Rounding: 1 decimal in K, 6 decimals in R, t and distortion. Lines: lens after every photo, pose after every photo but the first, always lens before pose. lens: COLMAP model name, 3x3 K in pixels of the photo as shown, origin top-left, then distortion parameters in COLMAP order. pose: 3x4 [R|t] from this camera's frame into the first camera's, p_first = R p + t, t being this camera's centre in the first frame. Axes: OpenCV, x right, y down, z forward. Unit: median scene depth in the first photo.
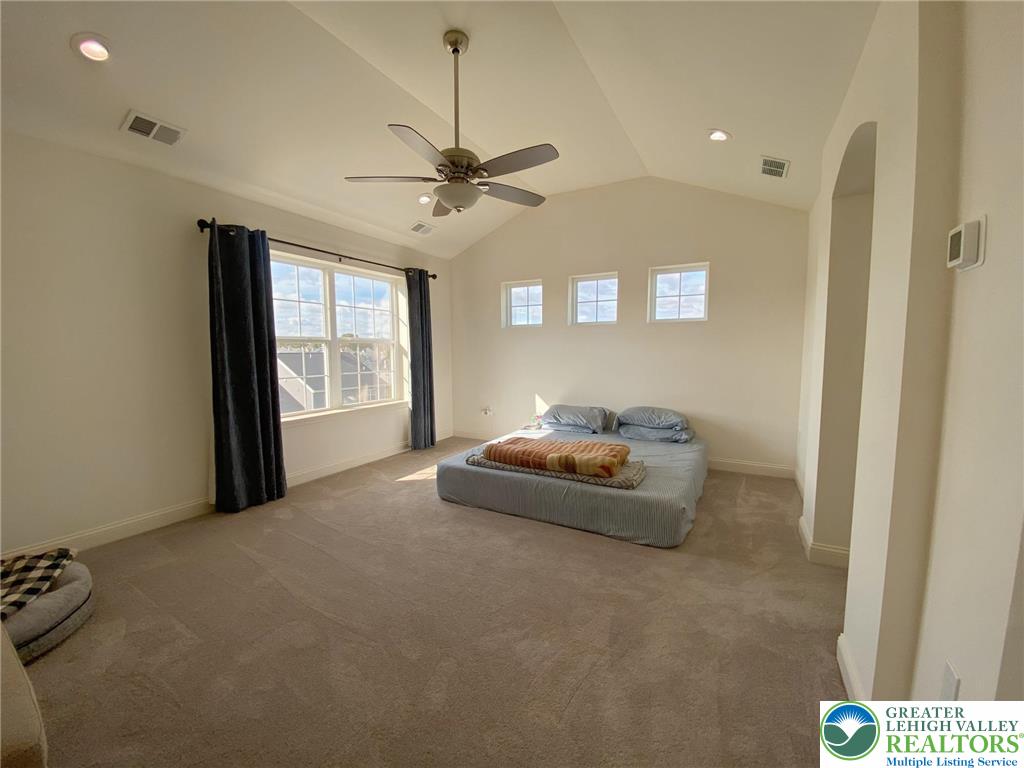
lens RADIAL K [[414.2, 0, 513.8], [0, 414.2, 385.2], [0, 0, 1]] dist [0.041658, -0.034444]
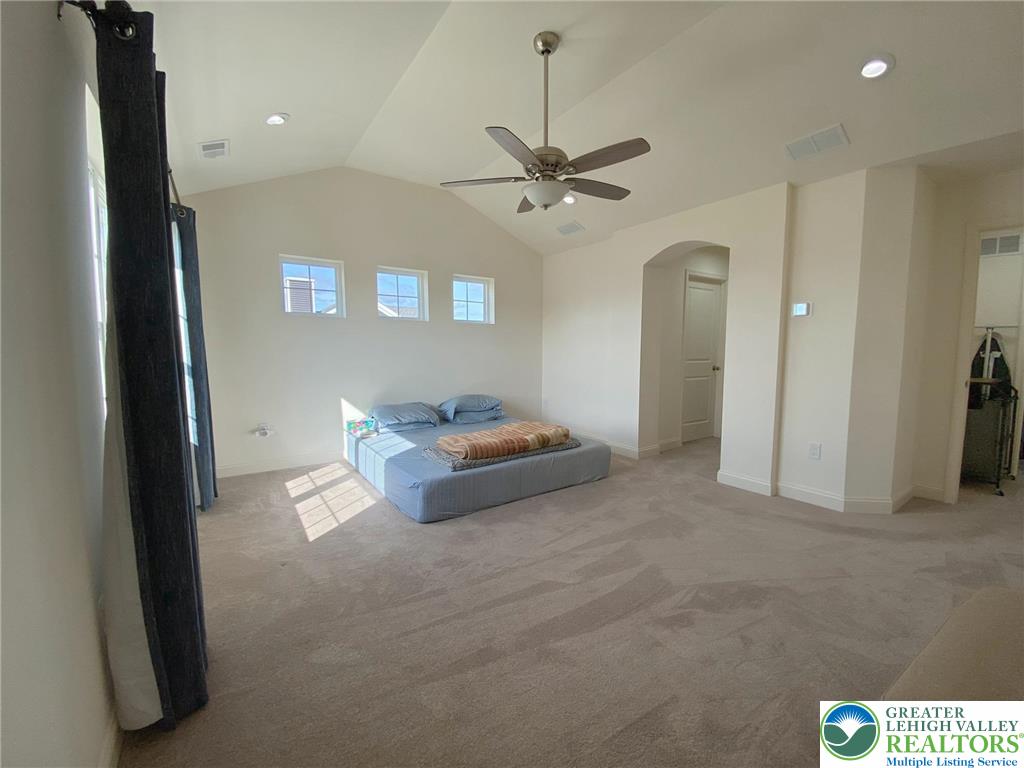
lens RADIAL K [[414.2, 0, 513.8], [0, 414.2, 385.2], [0, 0, 1]] dist [0.041658, -0.034444]
pose [[0.445943, -0.082928, 0.891211, -0.724406], [0.077095, 0.995557, 0.054061, -0.031277], [-0.891735, 0.044600, 0.450355, 0.399274]]
